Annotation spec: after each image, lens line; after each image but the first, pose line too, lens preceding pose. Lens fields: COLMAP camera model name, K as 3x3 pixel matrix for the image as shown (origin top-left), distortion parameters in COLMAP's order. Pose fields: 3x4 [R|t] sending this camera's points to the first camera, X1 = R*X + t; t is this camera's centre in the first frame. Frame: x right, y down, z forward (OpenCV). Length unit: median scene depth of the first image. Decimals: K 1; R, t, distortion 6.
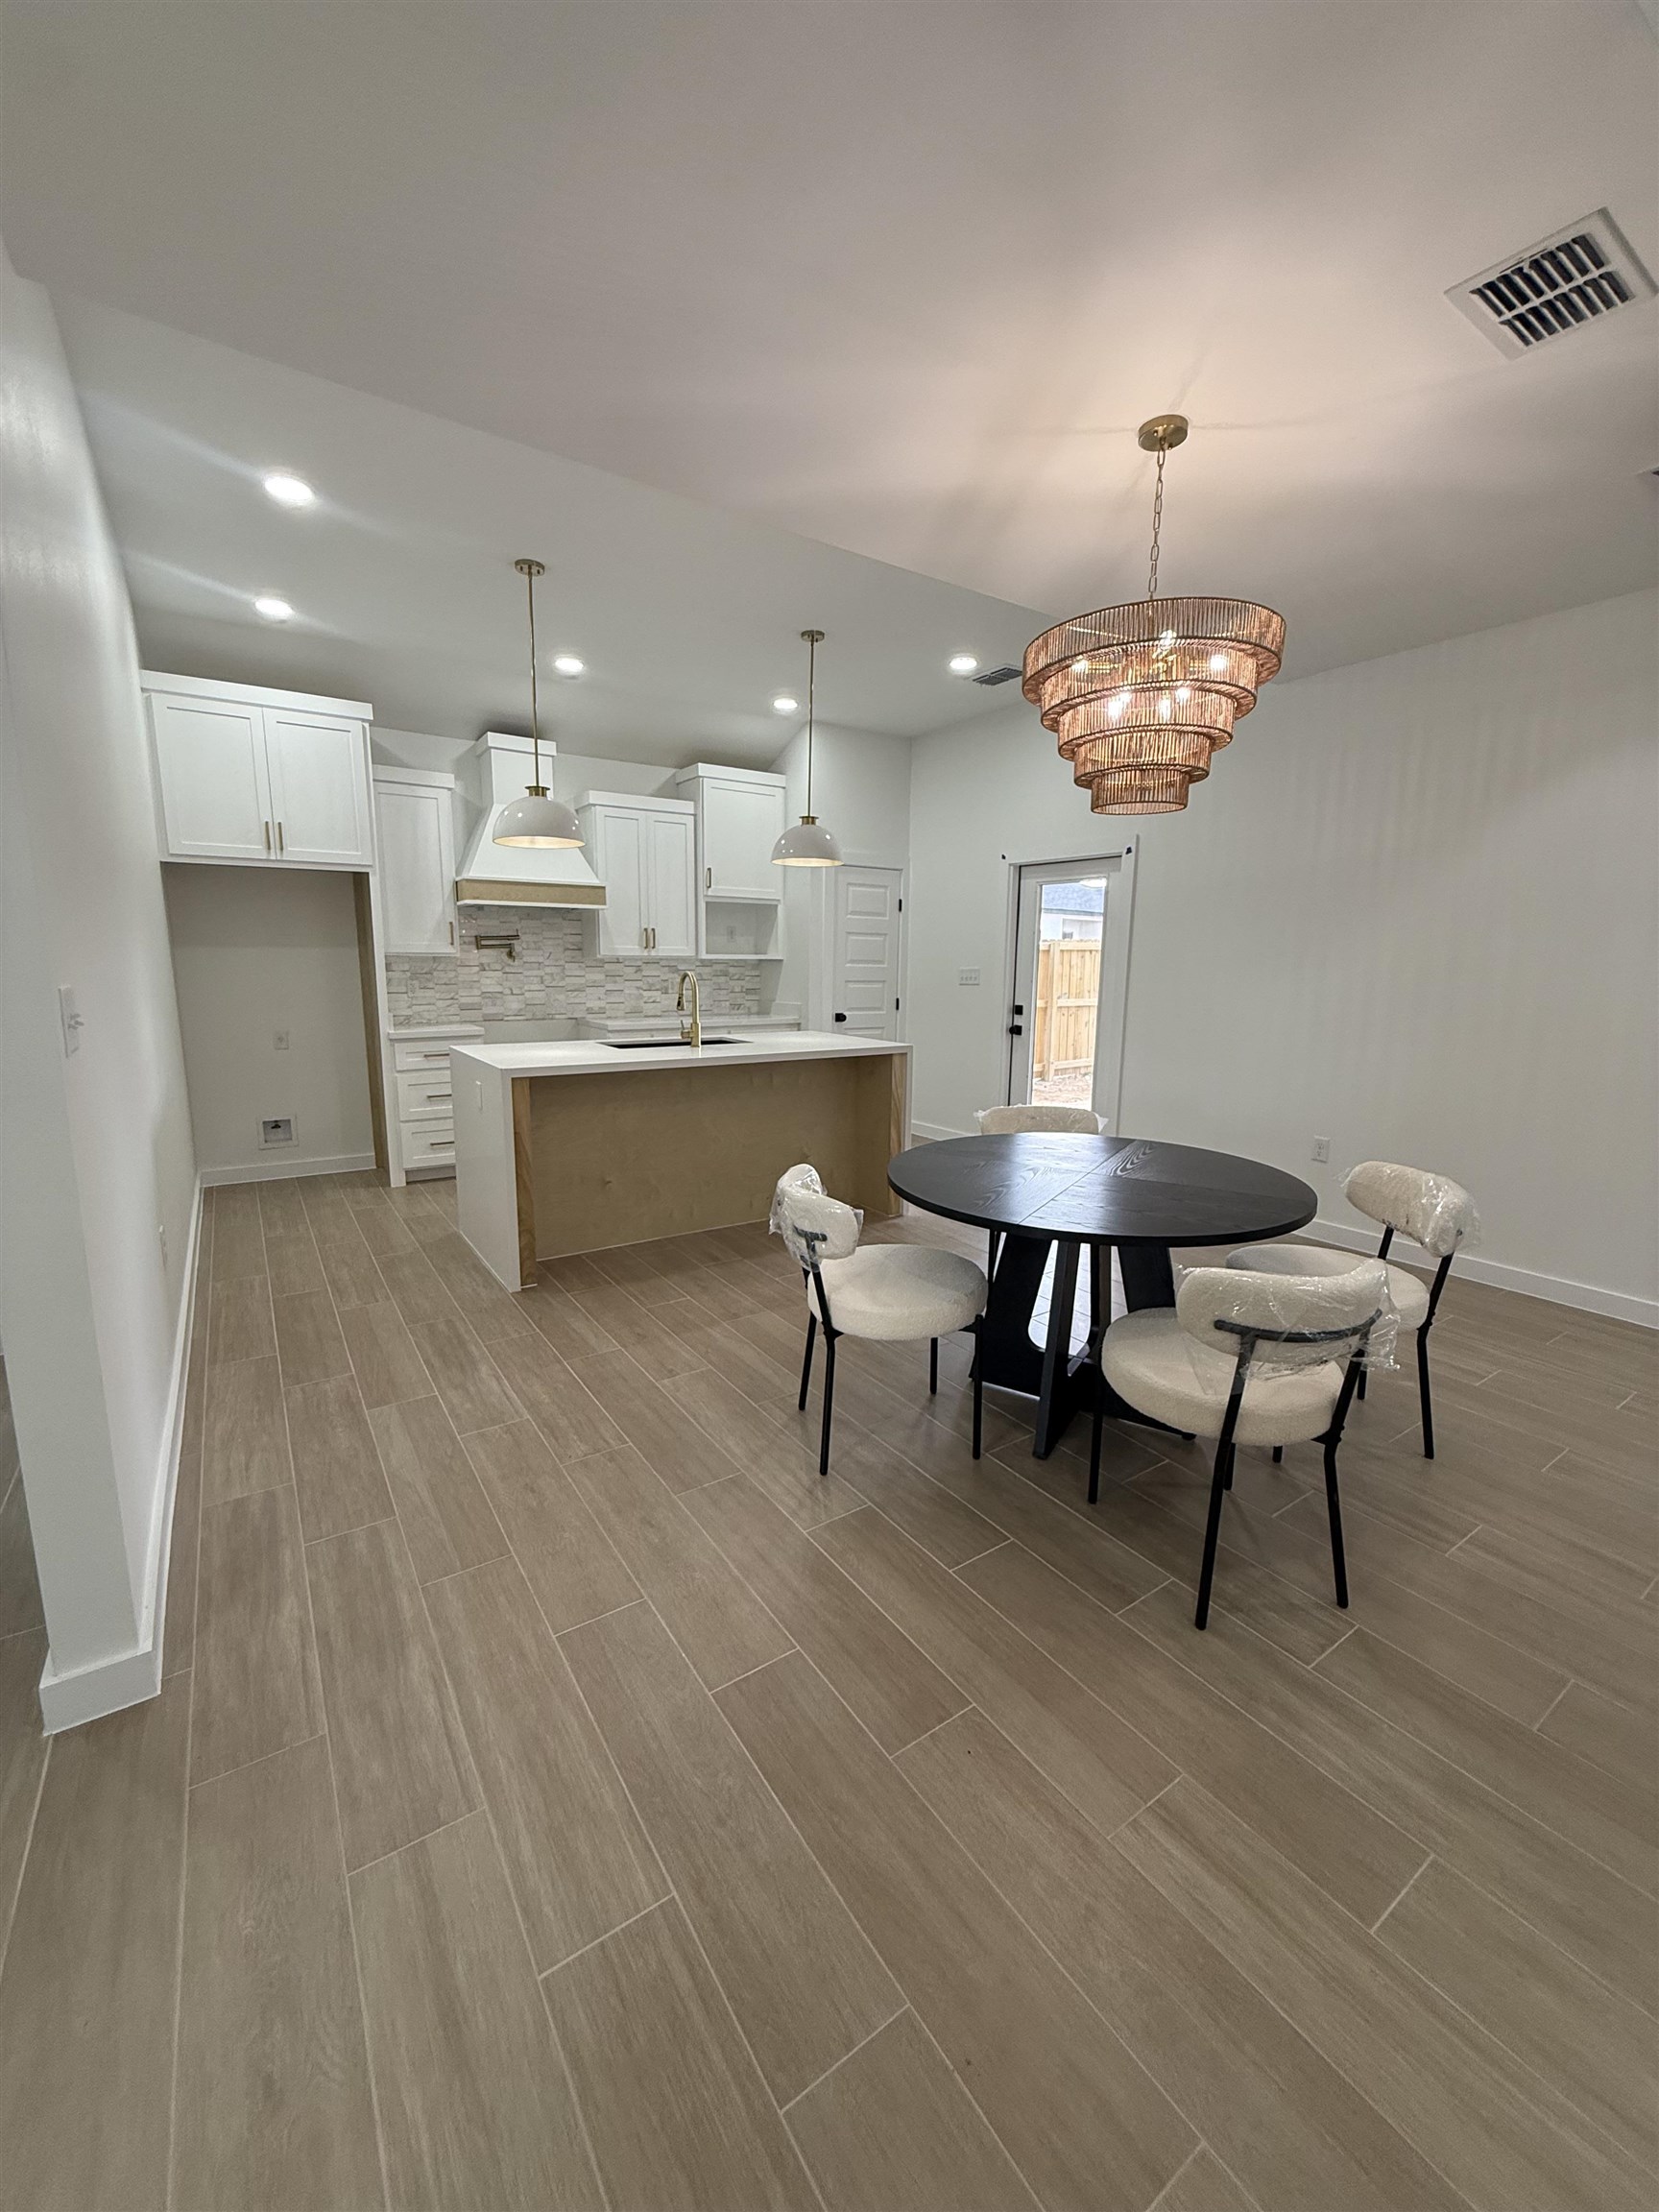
lens RADIAL K [[881.8, 0, 831.6], [0, 881.8, 1103.3], [0, 0, 1]] dist [0.000712, 0.000596]
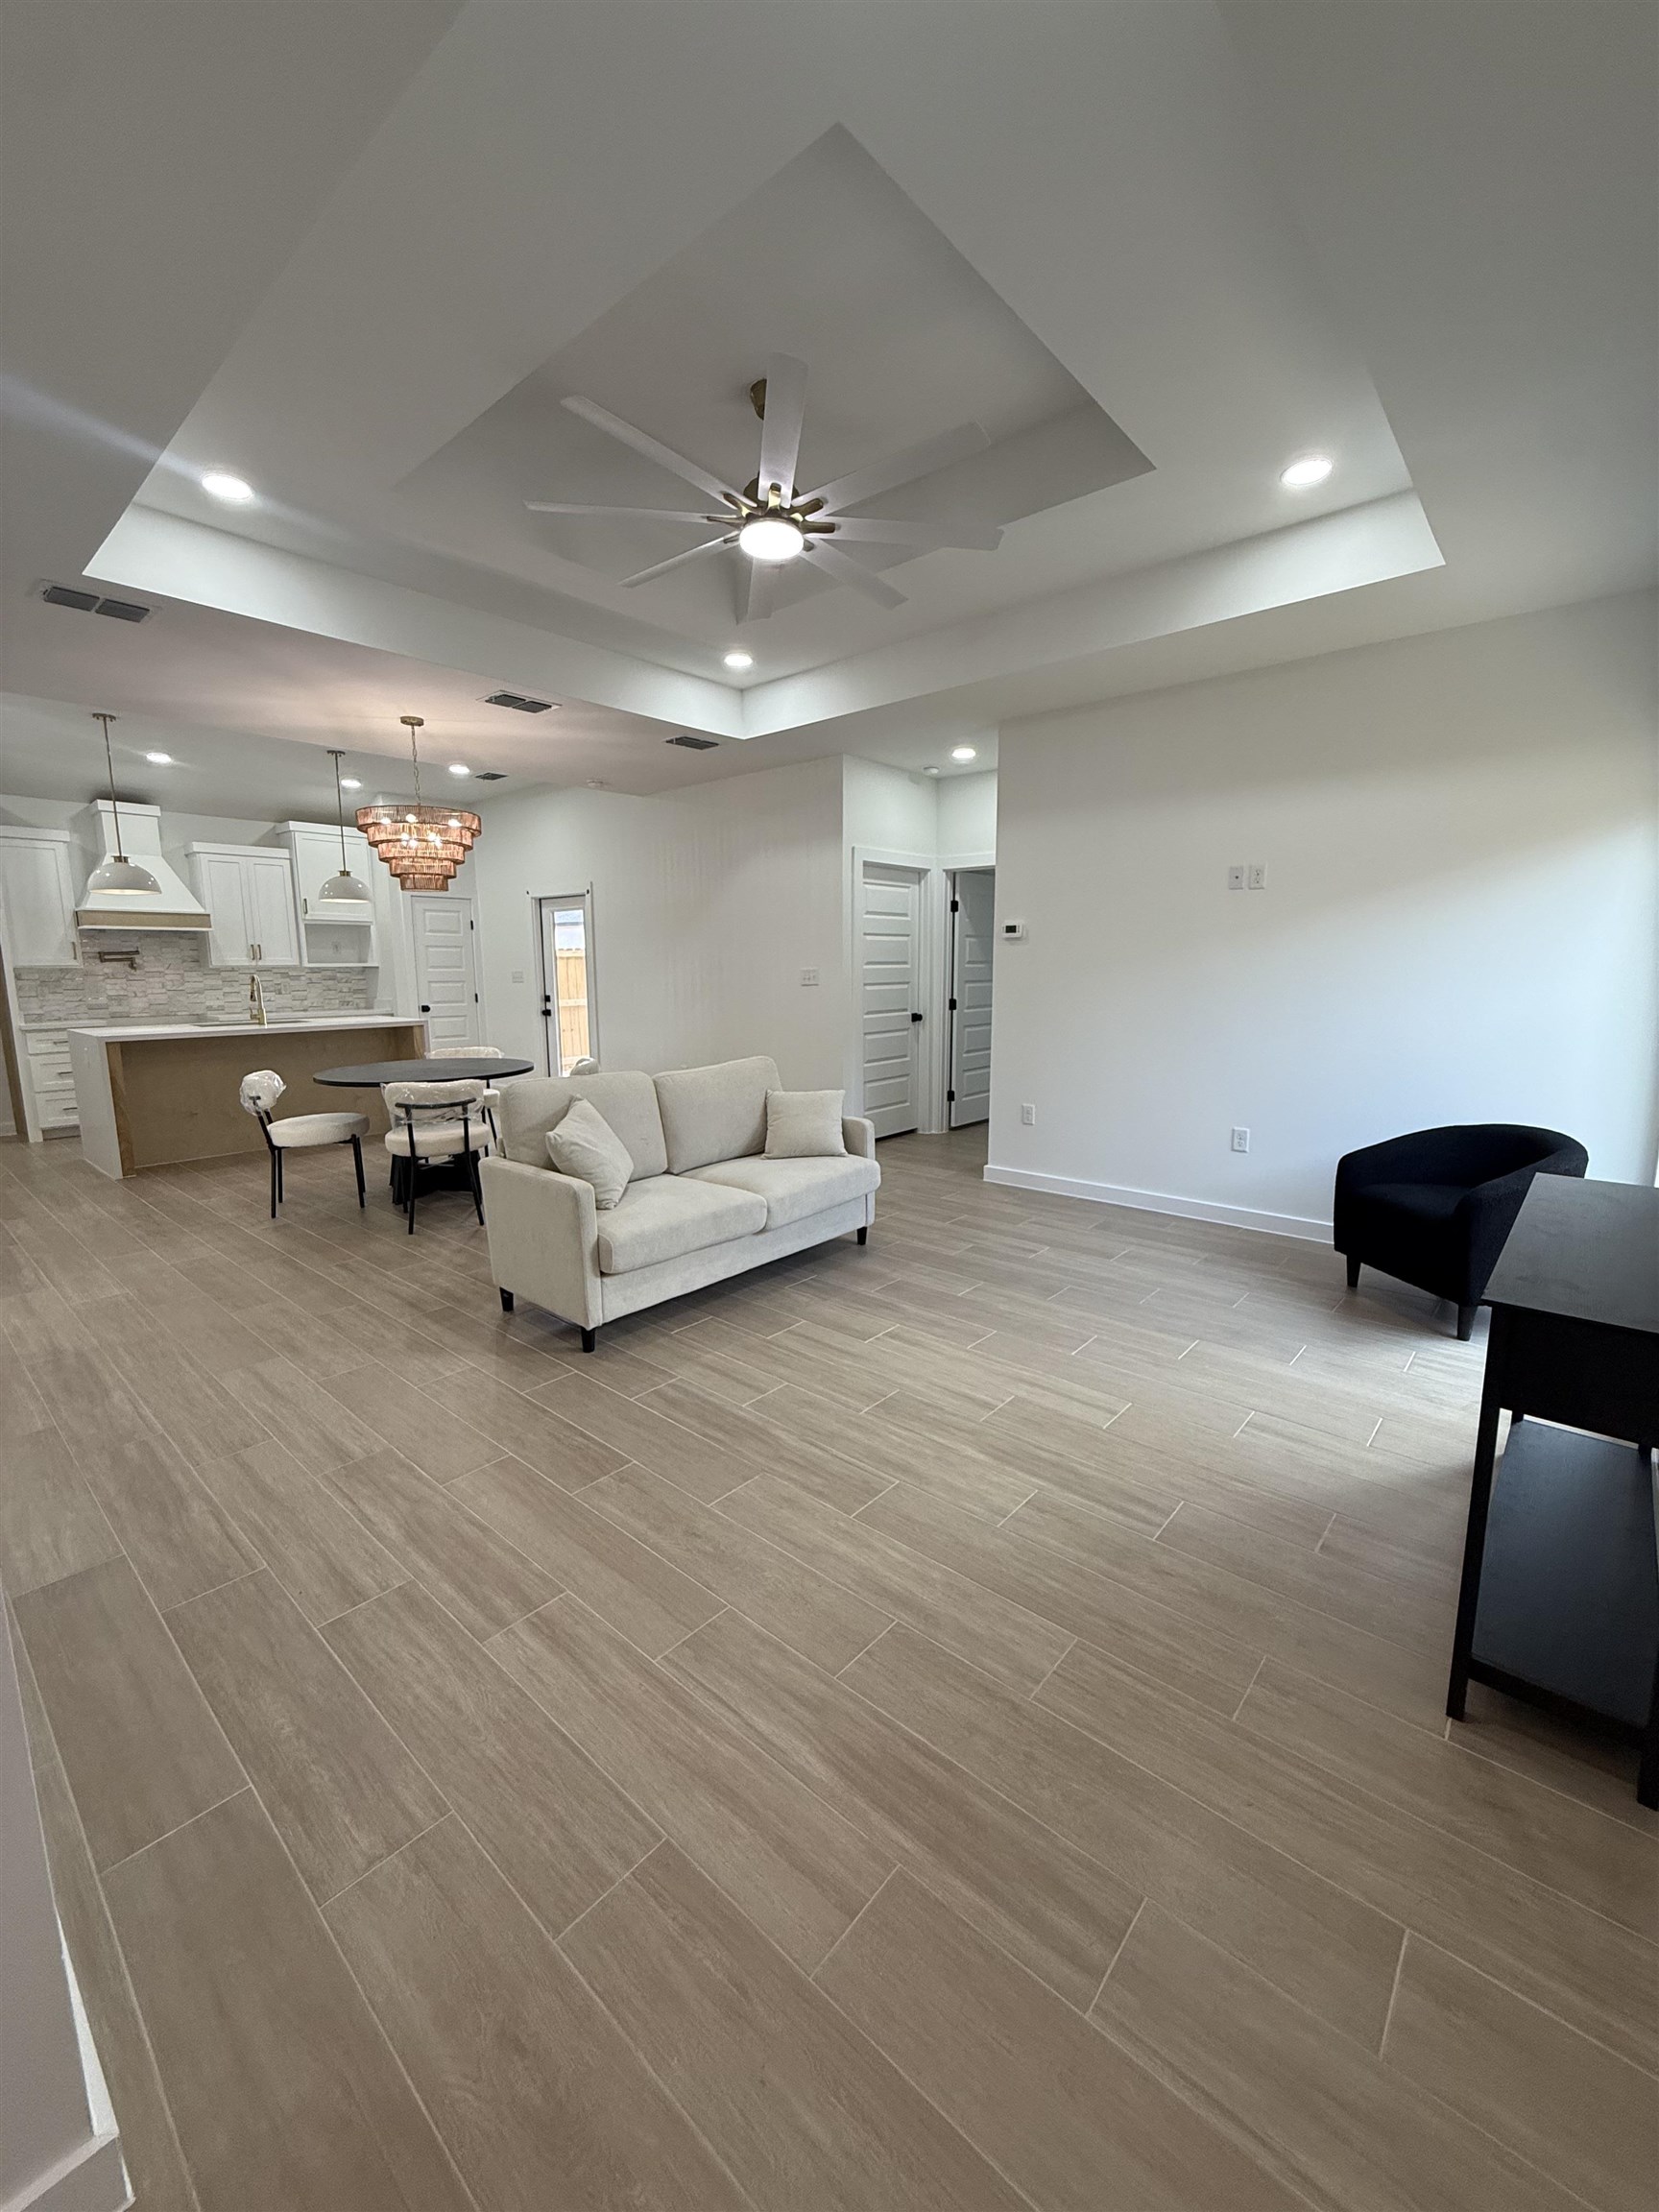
lens RADIAL K [[881.8, 0, 831.6], [0, 881.8, 1103.3], [0, 0, 1]] dist [0.000712, 0.000596]
pose [[0.966243, -0.056470, 0.251369, 0.306188], [0.058011, 0.998315, 0.001283, 0.095252], [-0.251017, 0.013342, 0.967891, -0.537039]]
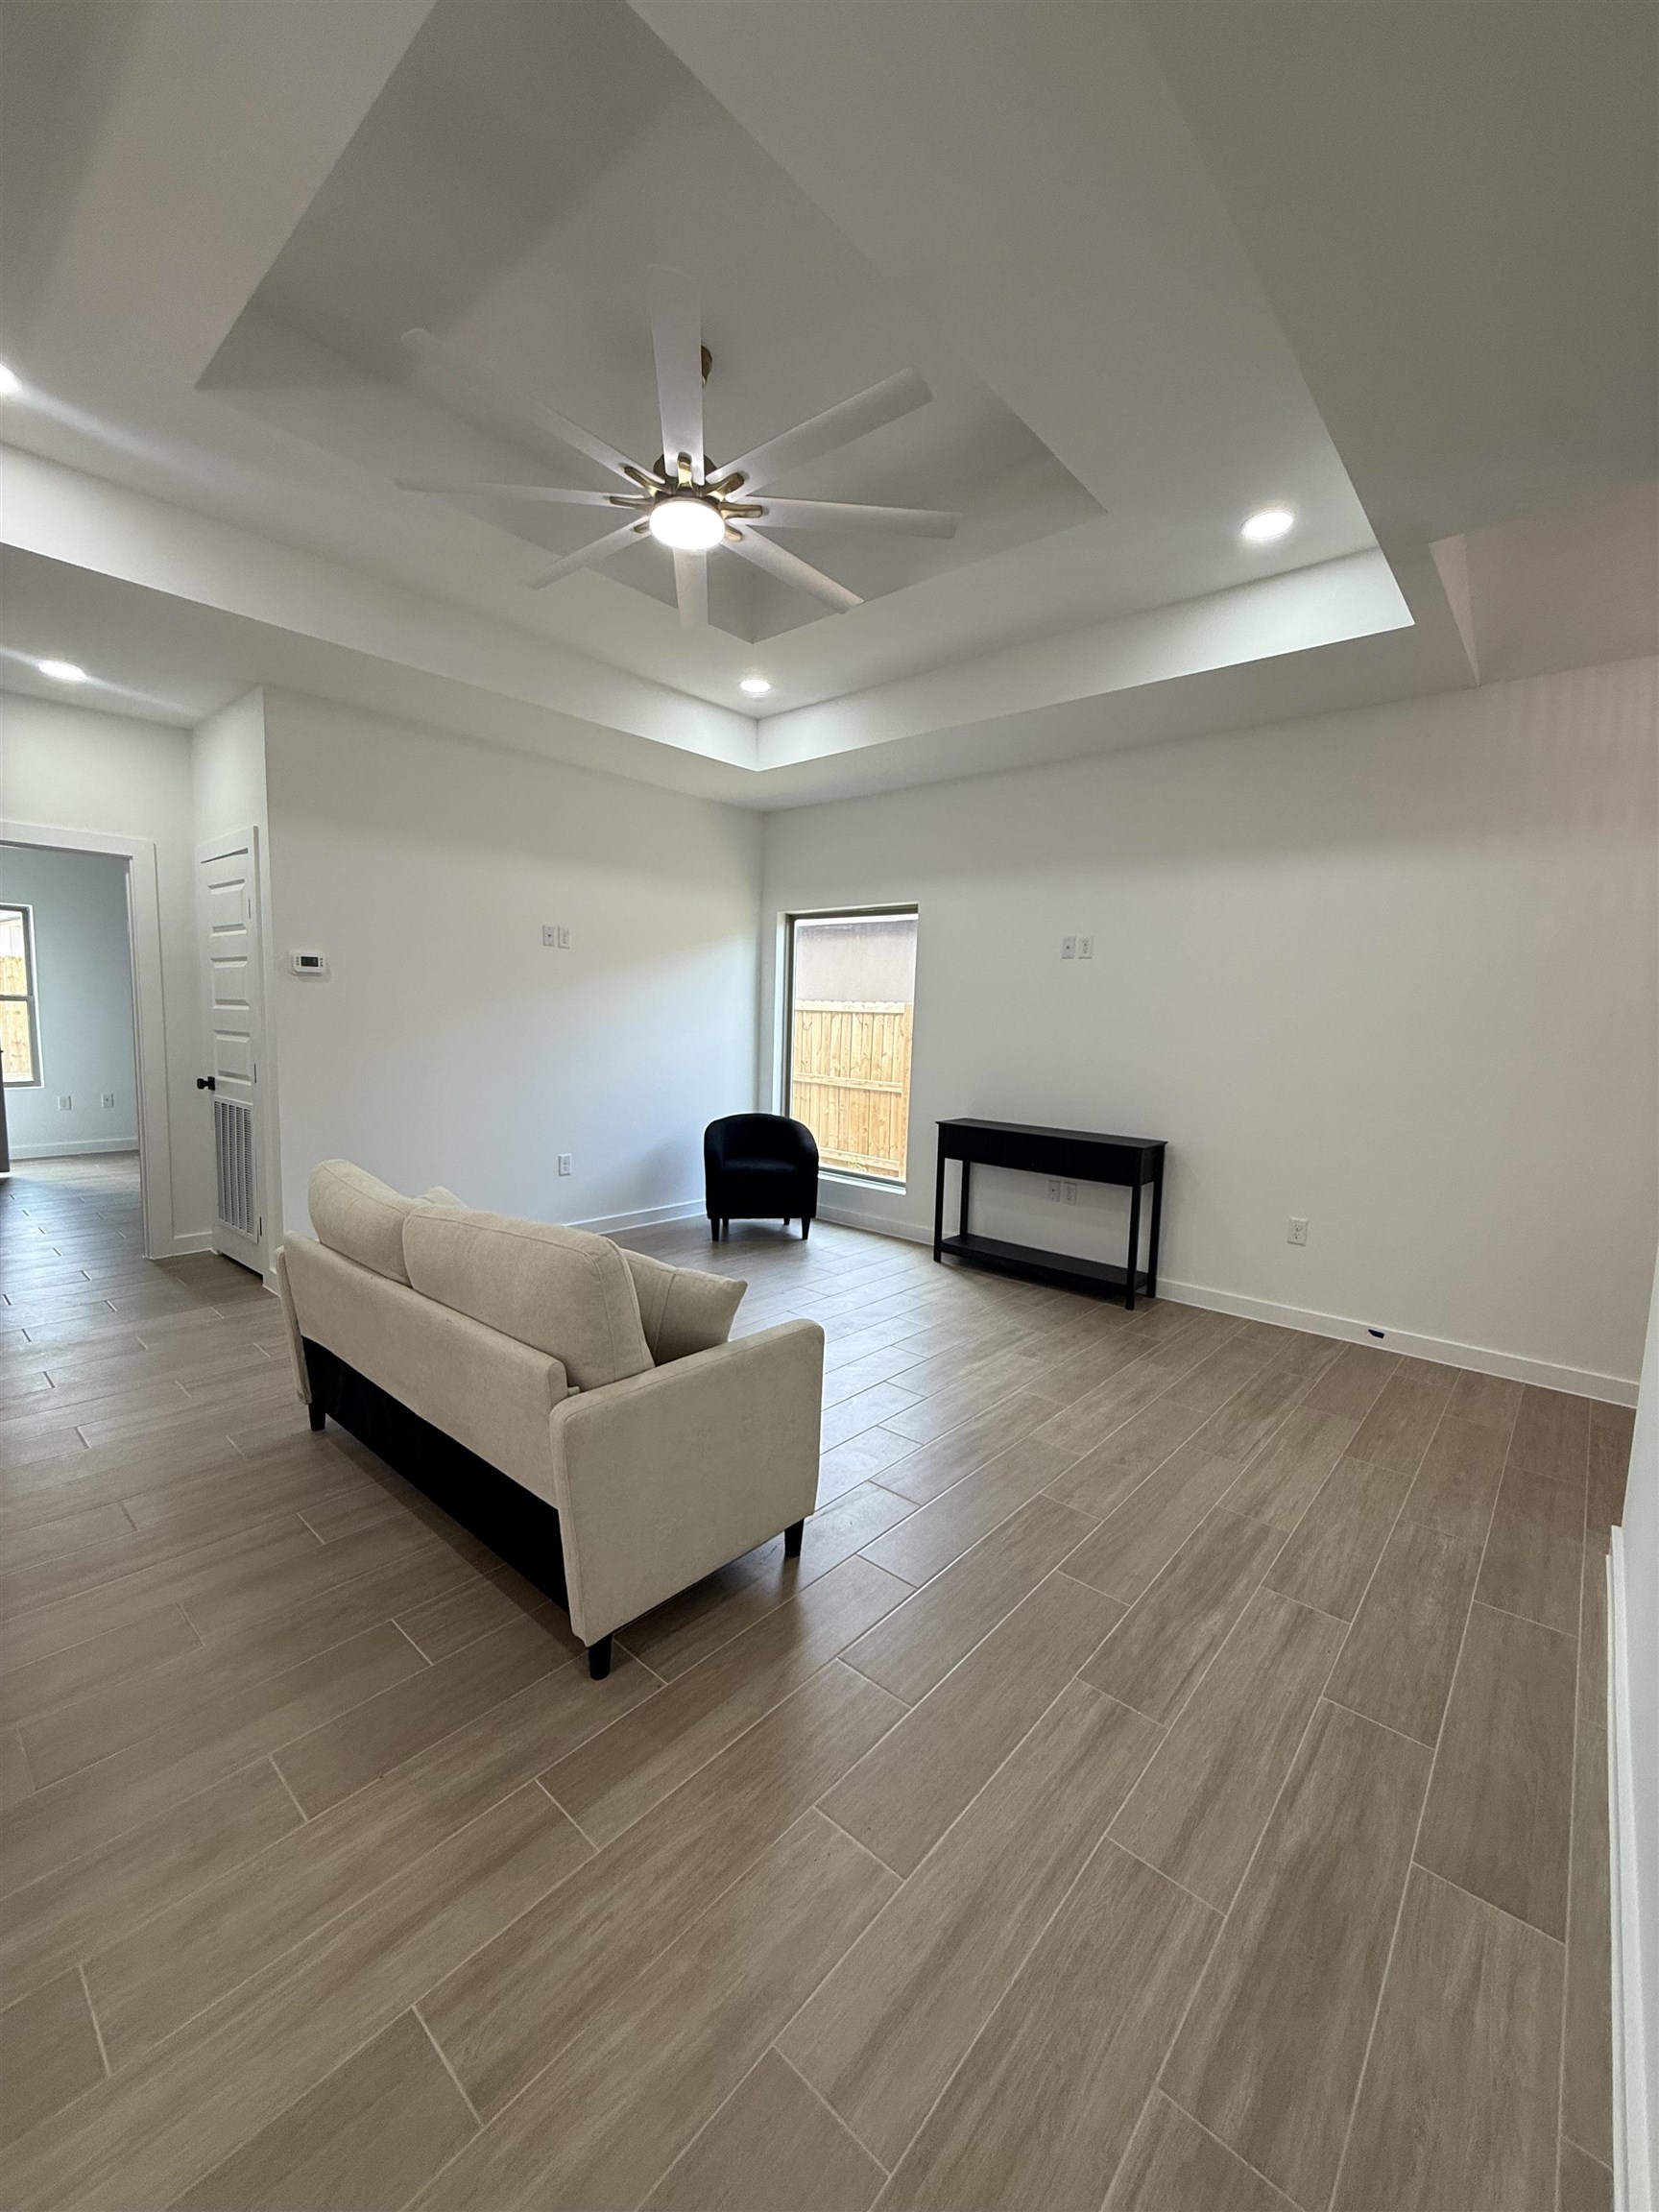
lens RADIAL K [[881.8, 0, 831.6], [0, 881.8, 1103.3], [0, 0, 1]] dist [0.000712, 0.000596]
pose [[-0.255836, -0.120504, 0.959180, -0.071566], [0.127576, 0.979314, 0.157061, -0.018283], [-0.958265, 0.162550, -0.235171, 0.076071]]
